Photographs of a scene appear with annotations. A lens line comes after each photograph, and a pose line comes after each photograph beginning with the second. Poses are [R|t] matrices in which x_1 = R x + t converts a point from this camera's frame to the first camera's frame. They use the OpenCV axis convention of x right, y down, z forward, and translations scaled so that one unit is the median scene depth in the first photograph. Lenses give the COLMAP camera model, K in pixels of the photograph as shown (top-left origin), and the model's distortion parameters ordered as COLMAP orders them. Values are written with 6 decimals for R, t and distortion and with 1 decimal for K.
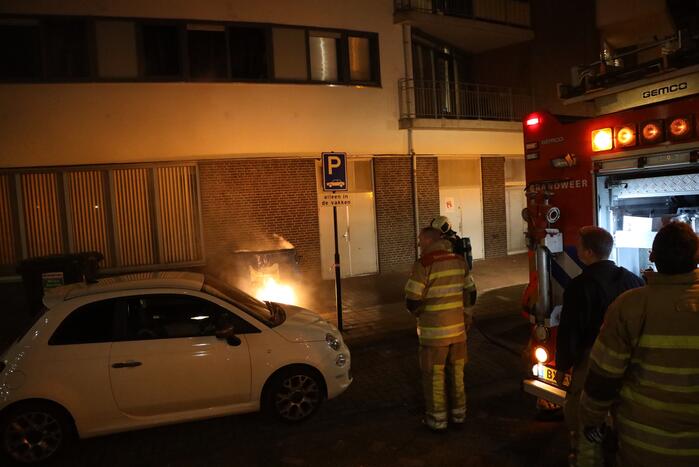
lens RADIAL K [[486.0, 0, 349.5], [0, 486.0, 233.5], [0, 0, 1]] dist [0.001045, 0.000204]
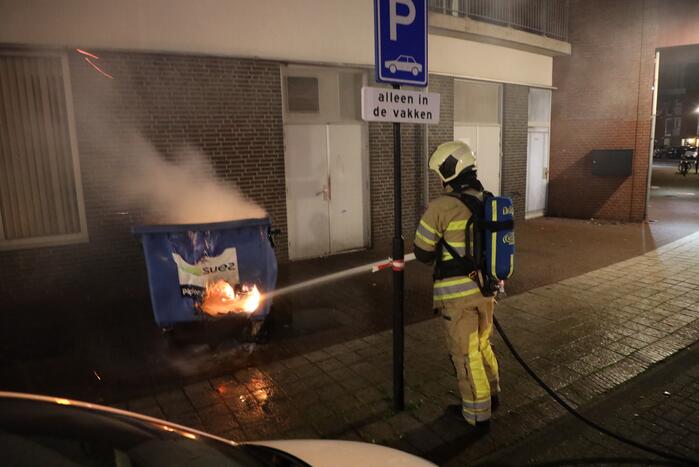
lens RADIAL K [[486.0, 0, 349.5], [0, 486.0, 233.5], [0, 0, 1]] dist [0.001045, 0.000204]
pose [[0.985962, 0.017728, 0.166029, -0.100952], [-0.035029, 0.994181, 0.101865, -0.002094], [-0.163257, -0.106250, 0.980846, 0.433952]]
